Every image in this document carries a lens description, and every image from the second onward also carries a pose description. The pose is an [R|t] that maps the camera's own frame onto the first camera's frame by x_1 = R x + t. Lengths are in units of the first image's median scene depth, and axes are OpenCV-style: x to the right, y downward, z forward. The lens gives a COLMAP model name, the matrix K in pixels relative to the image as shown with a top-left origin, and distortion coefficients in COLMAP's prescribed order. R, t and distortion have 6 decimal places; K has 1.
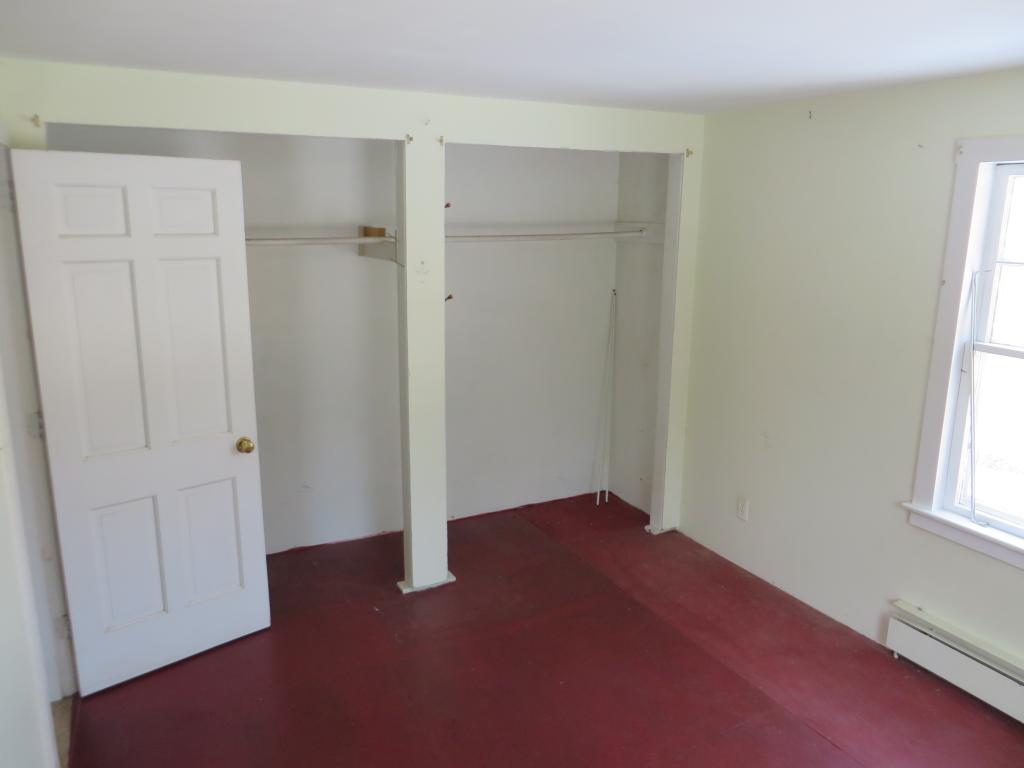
lens RADIAL K [[770.5, 0, 512.0], [0, 770.5, 384.0], [0, 0, 1]] dist [-0.023510, -0.003488]
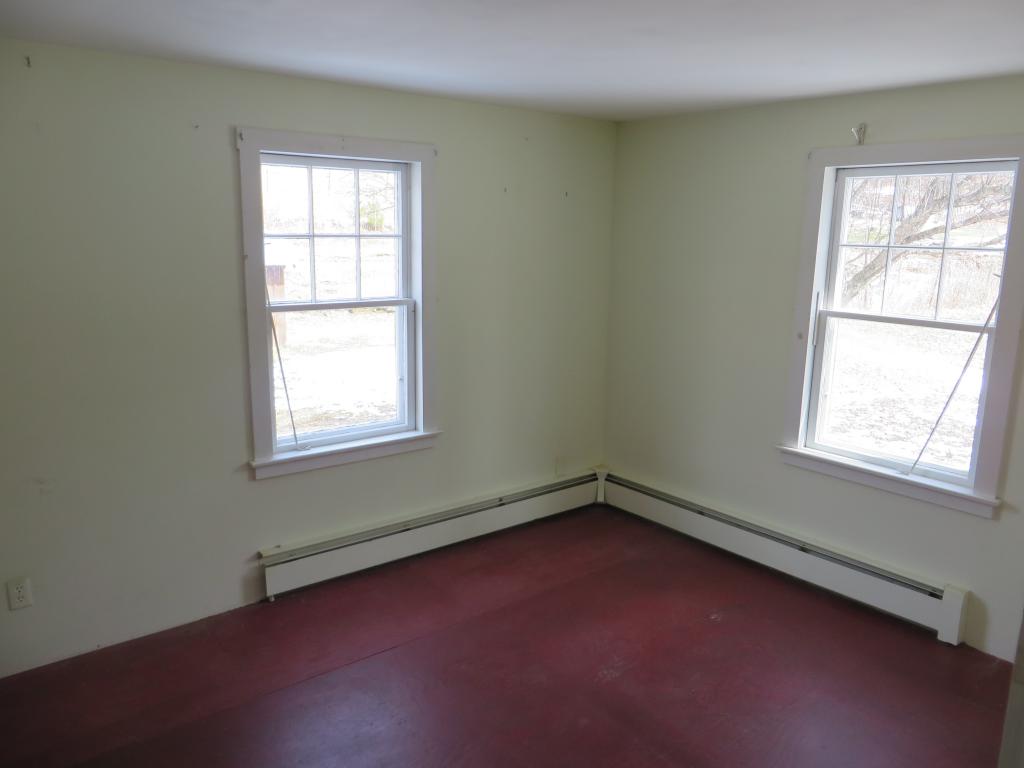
lens RADIAL K [[762.9, 0, 512.2], [0, 762.9, 400.1], [0, 0, 1]] dist [-0.021348, 0.002009]
pose [[-0.203246, -0.214230, 0.955404, -0.571422], [0.204362, 0.944998, 0.255371, -0.128735], [-0.957563, 0.247152, -0.148287, 0.784760]]
